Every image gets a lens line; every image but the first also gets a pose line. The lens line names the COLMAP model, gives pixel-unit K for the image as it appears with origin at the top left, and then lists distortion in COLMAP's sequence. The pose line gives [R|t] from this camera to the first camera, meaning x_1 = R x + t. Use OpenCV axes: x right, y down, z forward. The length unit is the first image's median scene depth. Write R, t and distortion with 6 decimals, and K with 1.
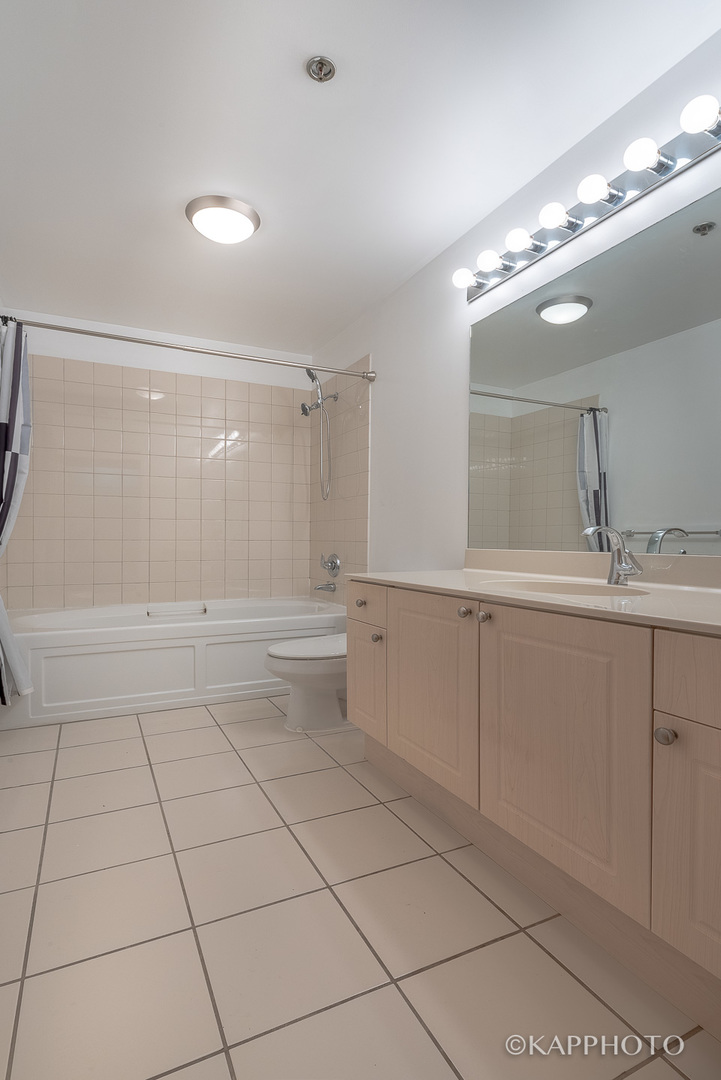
lens RADIAL K [[517.5, 0, 364.5], [0, 517.5, 535.9], [0, 0, 1]] dist [0.001588, -0.000049]
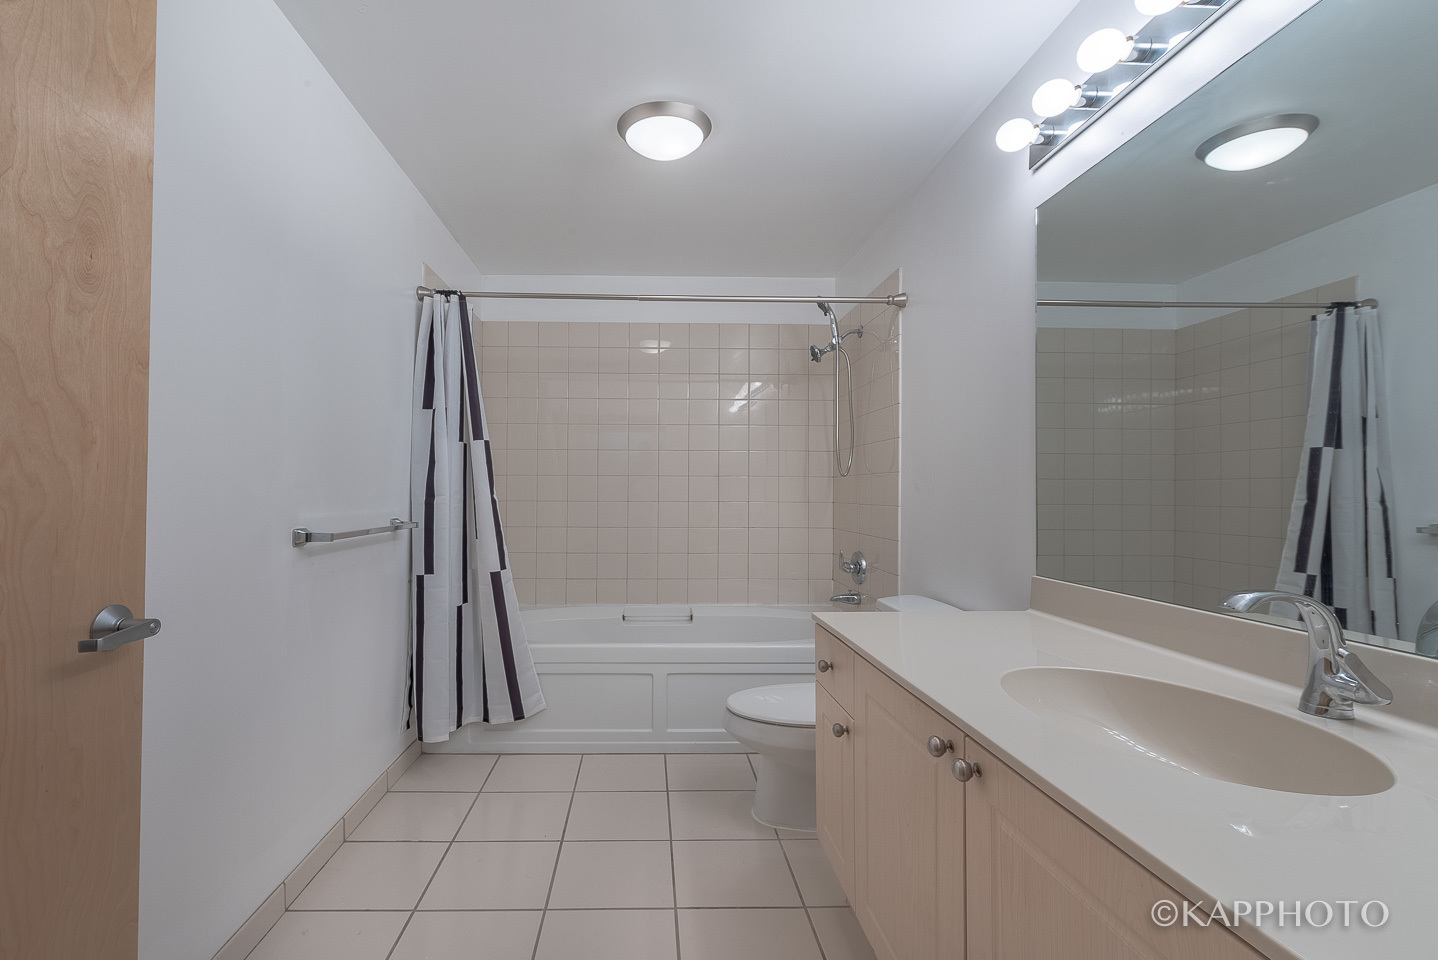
lens RADIAL K [[631.1, 0, 703.8], [0, 631.1, 468.9], [0, 0, 1]] dist [-0.001583, -0.001198]
pose [[0.914062, -0.010402, -0.405442, 0.105994], [-0.002123, 0.999535, -0.030429, -0.055311], [0.405569, 0.028675, 0.913614, 0.126337]]
